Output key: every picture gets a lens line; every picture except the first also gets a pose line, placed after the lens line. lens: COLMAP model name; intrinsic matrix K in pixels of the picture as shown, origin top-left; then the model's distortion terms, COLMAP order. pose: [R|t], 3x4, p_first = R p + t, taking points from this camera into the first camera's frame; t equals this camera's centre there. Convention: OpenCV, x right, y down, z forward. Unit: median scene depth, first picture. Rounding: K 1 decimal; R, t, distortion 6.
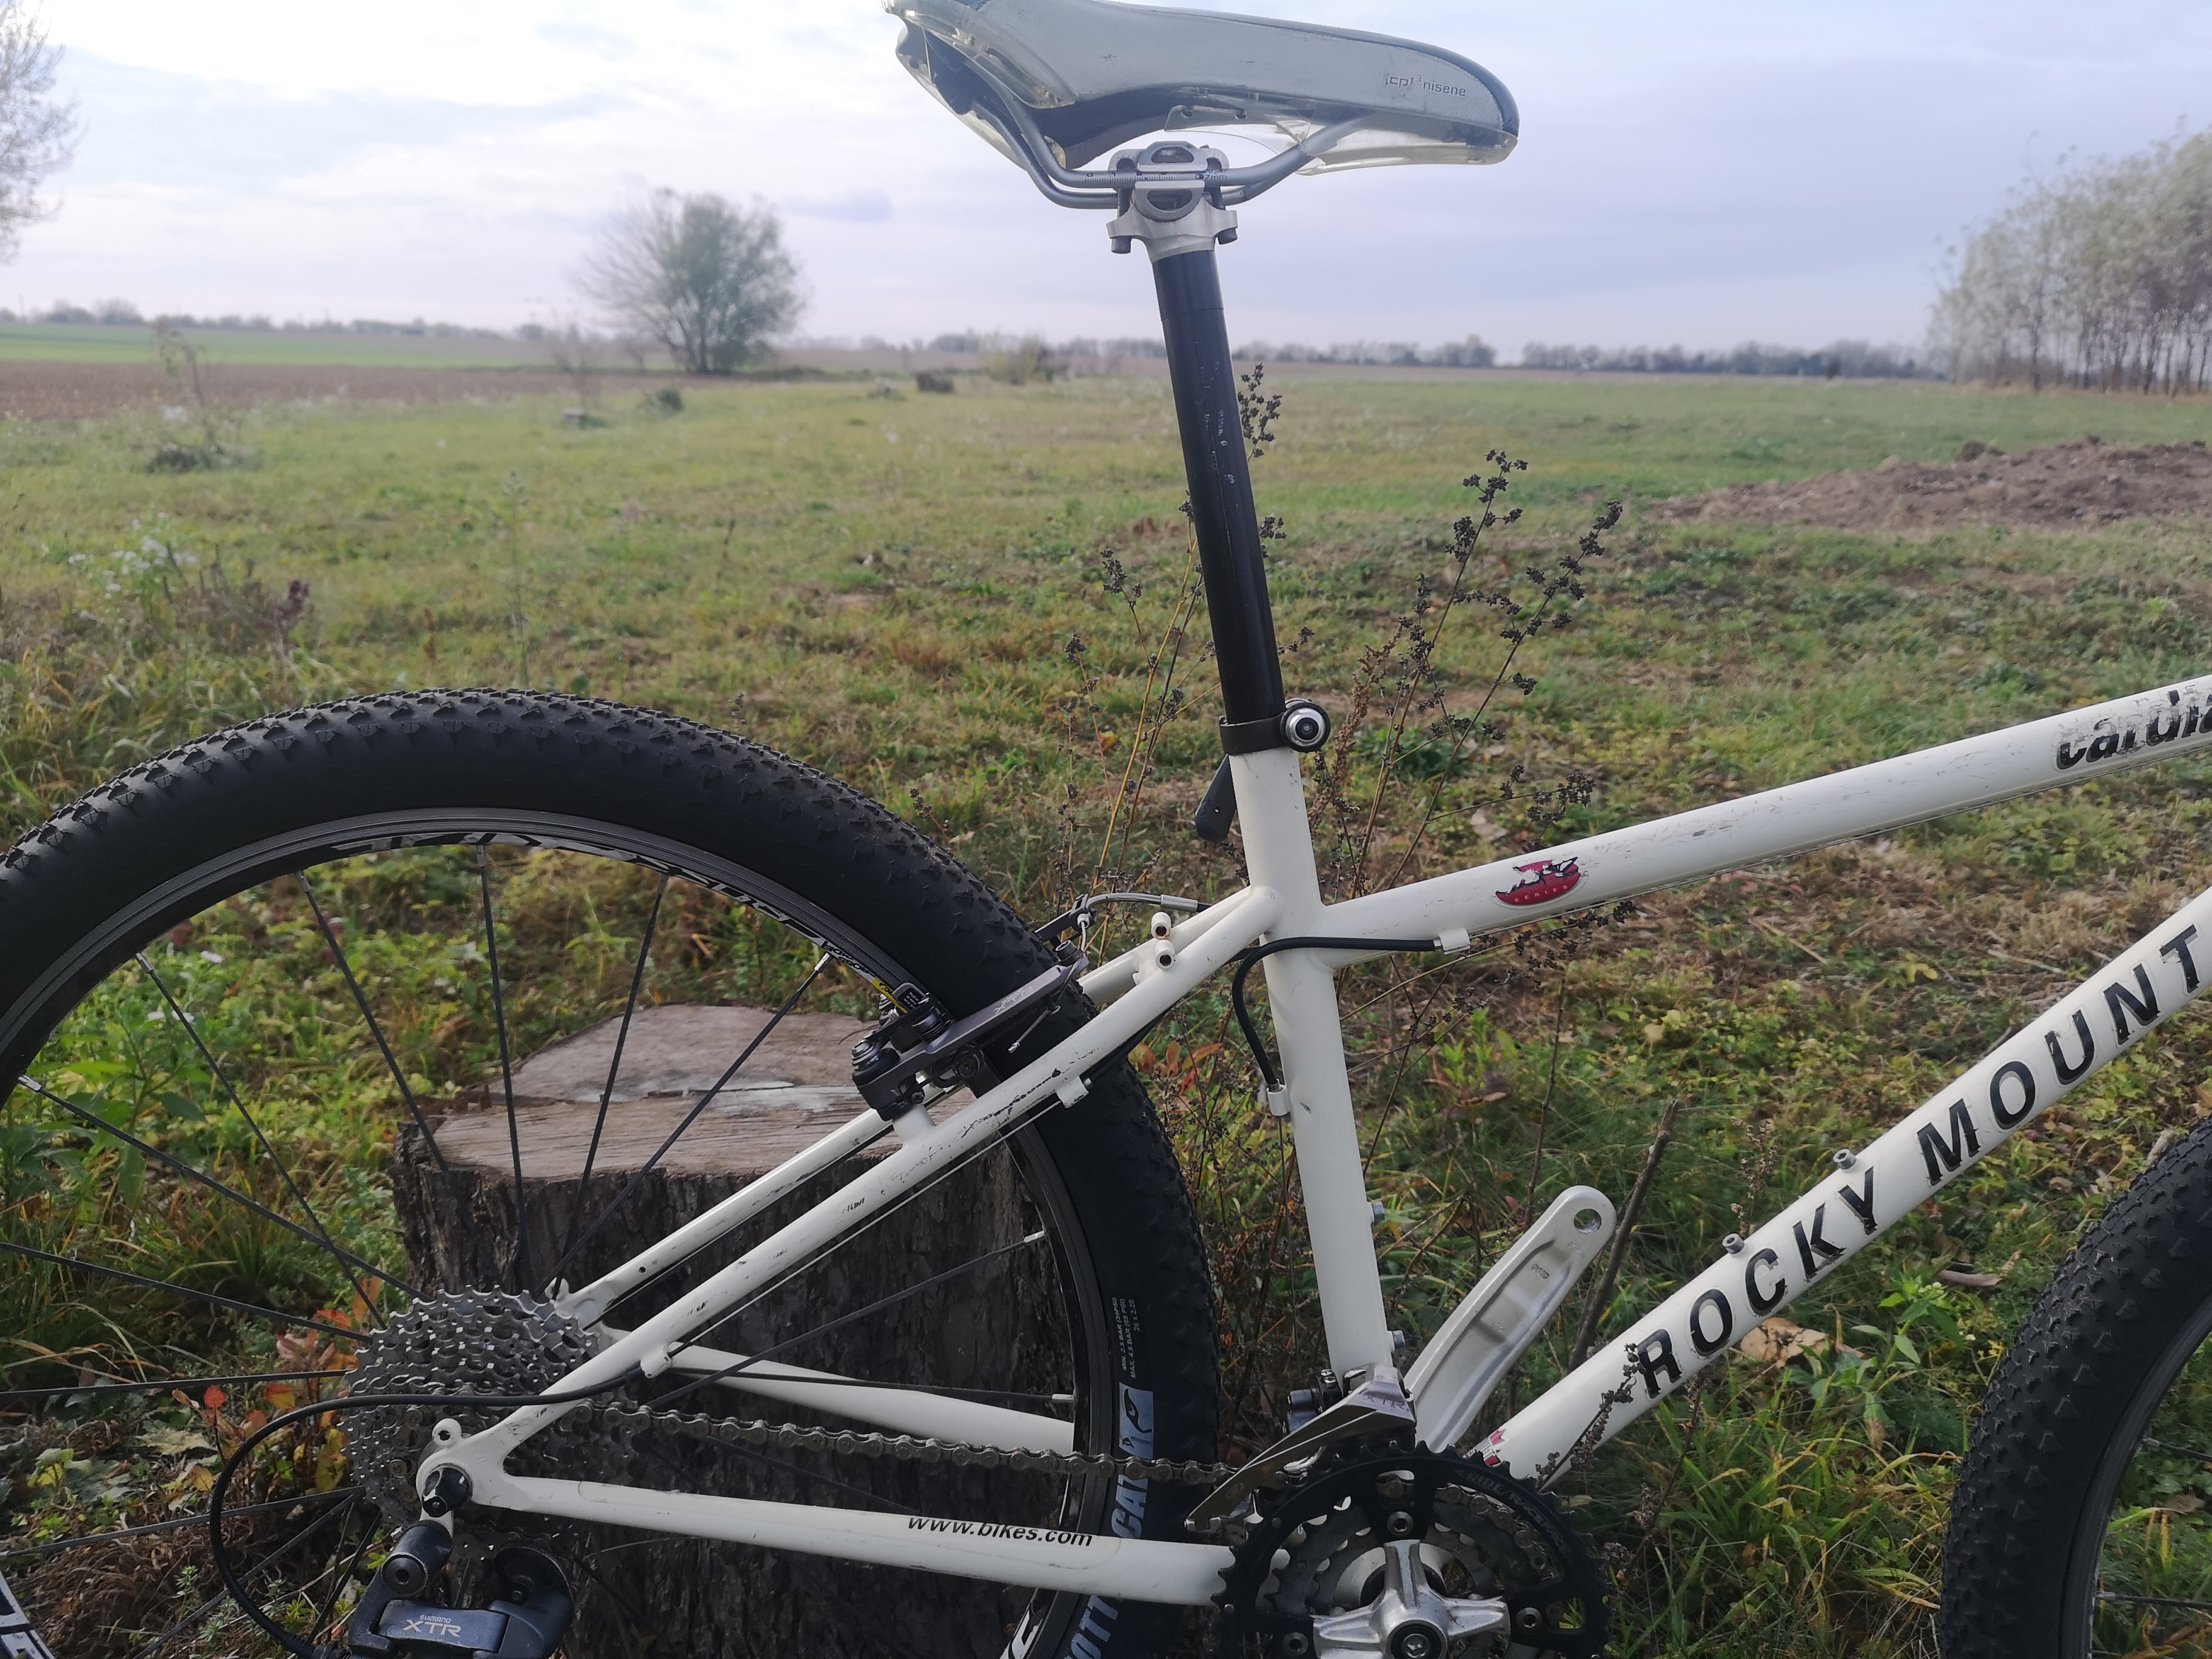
lens RADIAL K [[1755.2, 0, 1102.1], [0, 1755.2, 828.4], [0, 0, 1]] dist [0.051767, -0.035660]
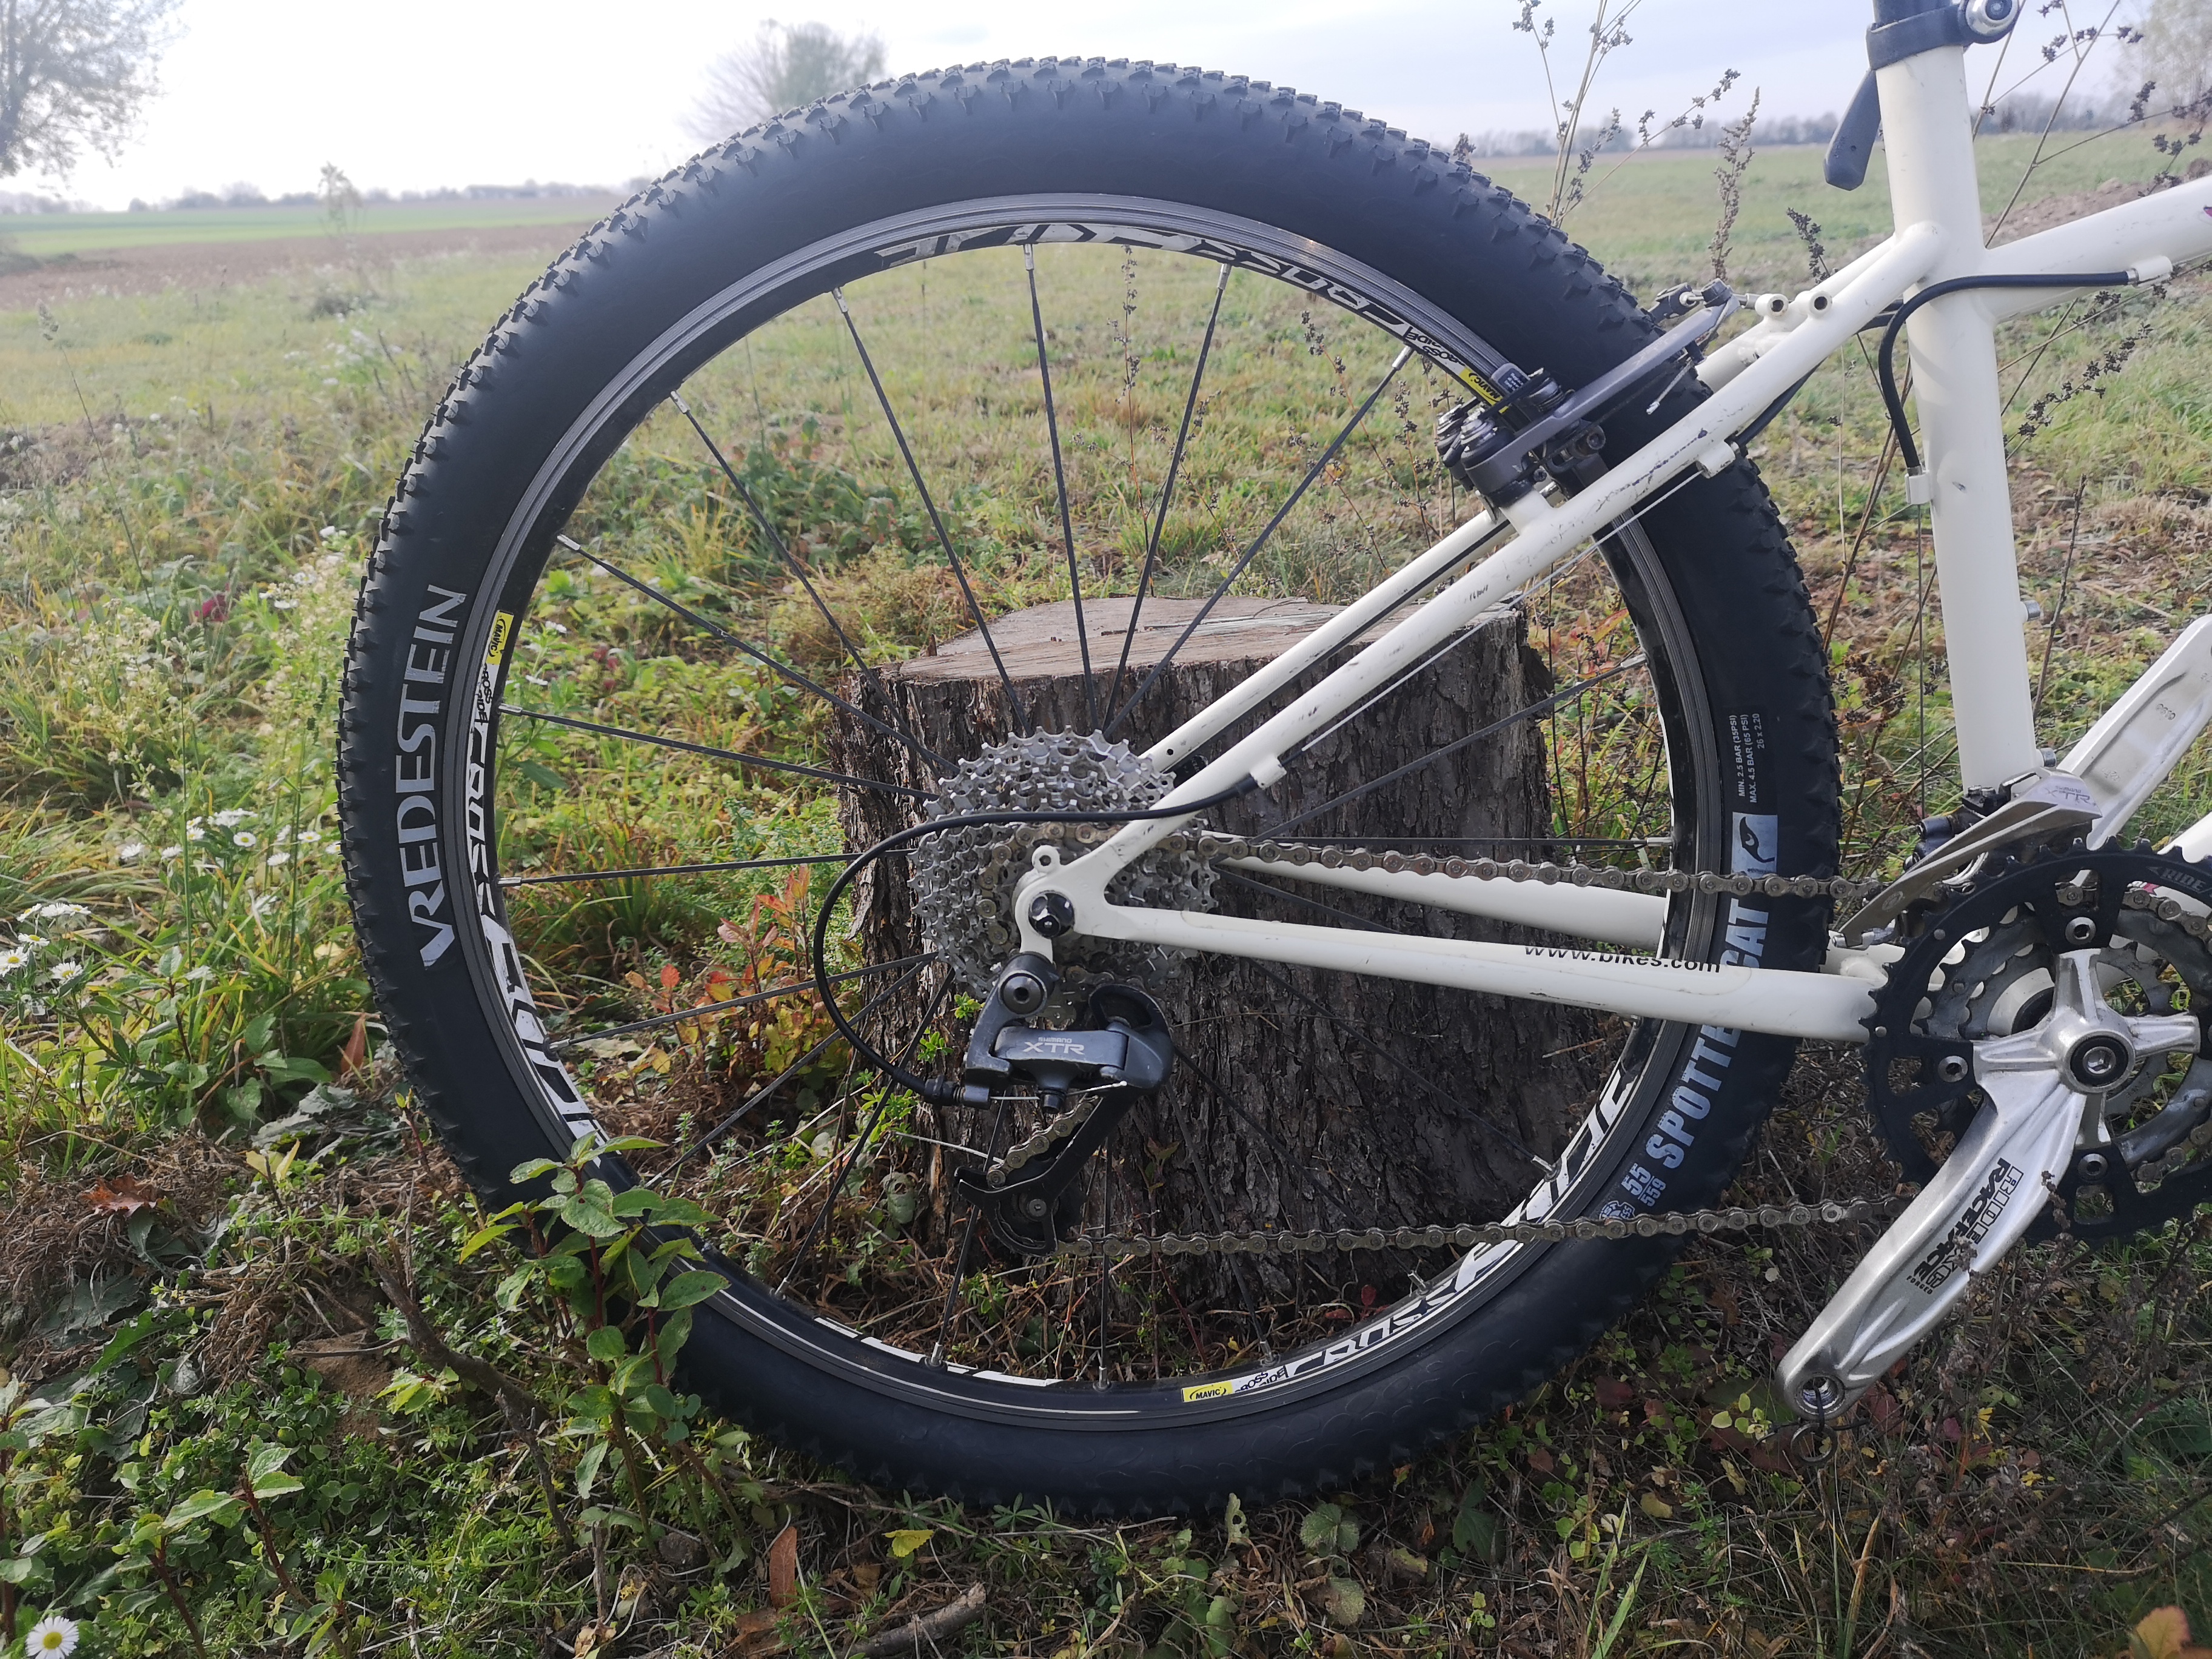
lens RADIAL K [[1755.2, 0, 1111.7], [0, 1755.2, 825.4], [0, 0, 1]] dist [0.051767, -0.035660]
pose [[0.995948, -0.040447, -0.080320, -0.241465], [0.048077, 0.994272, 0.095454, 0.219309], [0.075999, -0.098929, 0.992188, 0.060885]]
